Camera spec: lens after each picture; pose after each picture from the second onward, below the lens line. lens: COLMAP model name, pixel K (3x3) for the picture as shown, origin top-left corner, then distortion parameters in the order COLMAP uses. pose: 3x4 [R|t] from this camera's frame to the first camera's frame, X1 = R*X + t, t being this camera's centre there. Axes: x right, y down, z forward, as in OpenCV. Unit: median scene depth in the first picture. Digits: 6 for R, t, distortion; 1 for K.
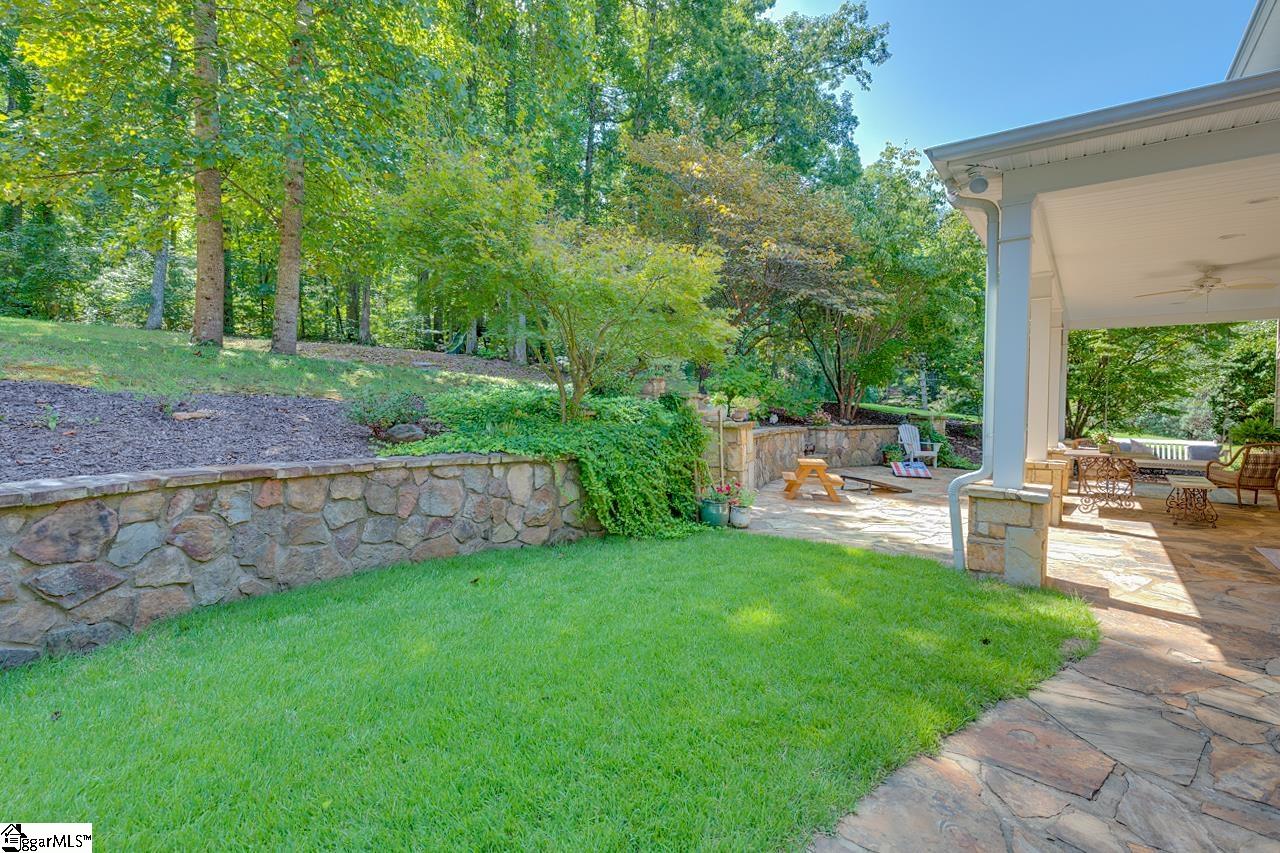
lens RADIAL K [[575.1, 0, 632.1], [0, 575.1, 419.2], [0, 0, 1]] dist [0.001763, 0.001176]
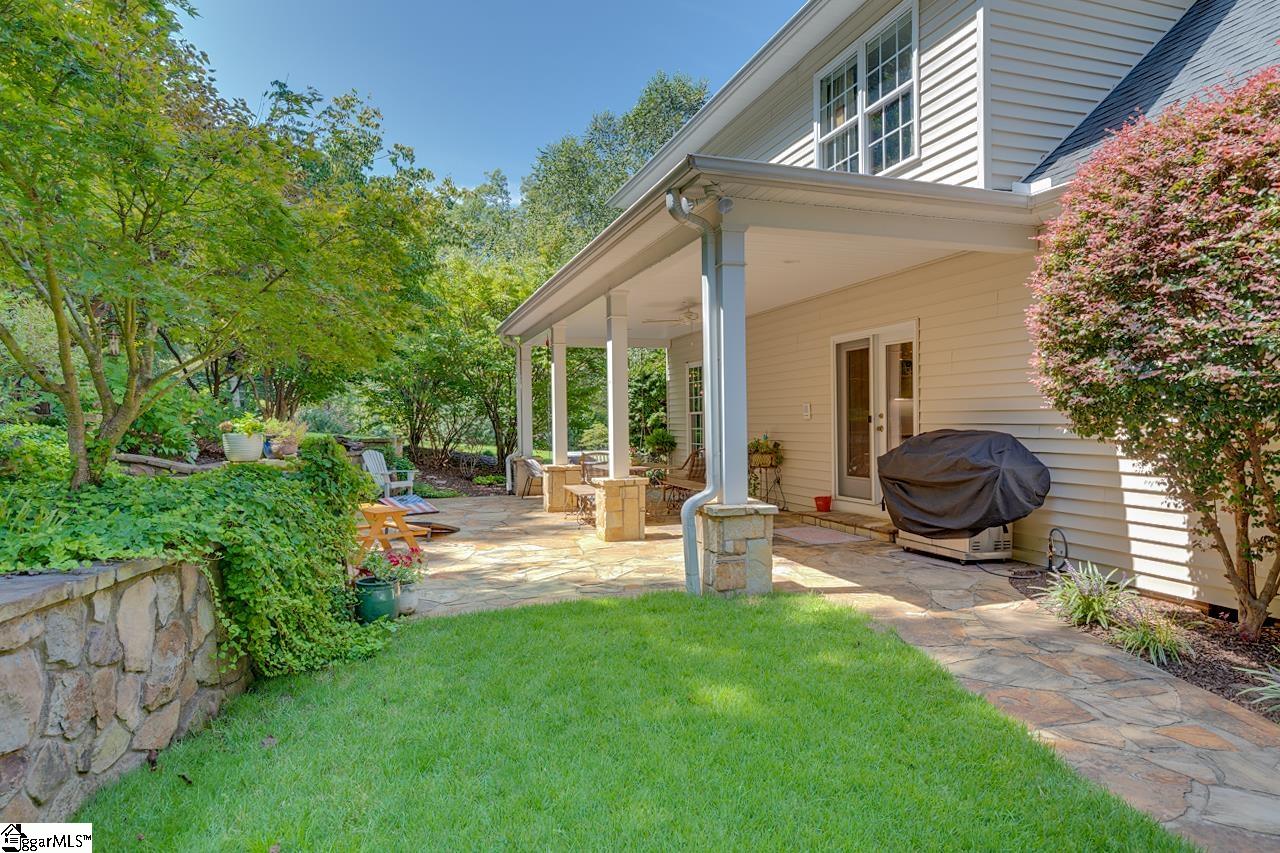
lens RADIAL K [[739.5, 0, 634.8], [0, 739.5, 424.6], [0, 0, 1]] dist [0.015226, 0.001617]
pose [[0.561109, -0.026845, 0.827306, -0.558533], [0.047013, 0.998894, 0.000527, -0.032504], [-0.826405, 0.038598, 0.561751, 0.410859]]
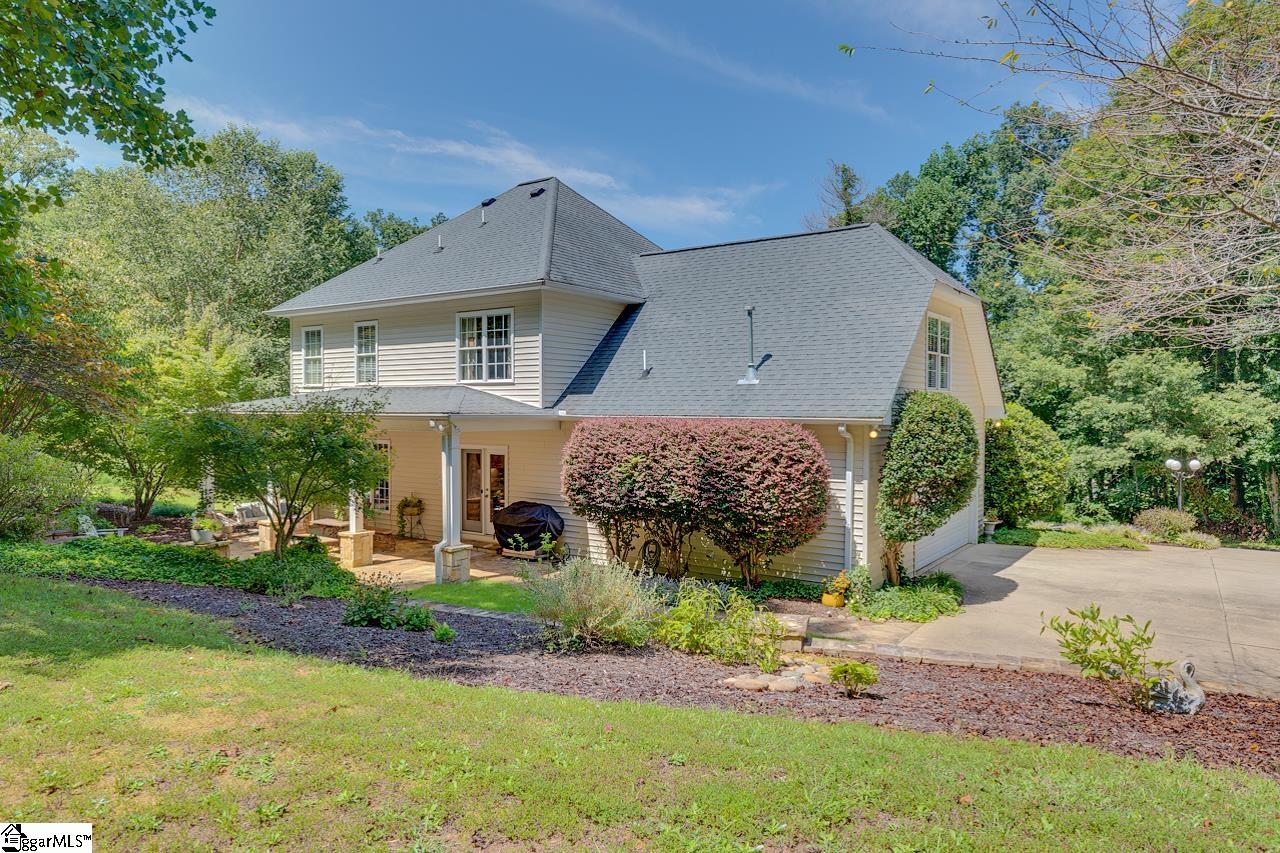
lens RADIAL K [[819.5, 0, 636.2], [0, 819.5, 431.9], [0, 0, 1]] dist [0.032593, -0.000042]
pose [[-0.028566, -0.046158, 0.998526, -3.068728], [0.028381, 0.998493, 0.046968, -0.549838], [-0.999189, 0.029681, -0.027213, 0.296350]]
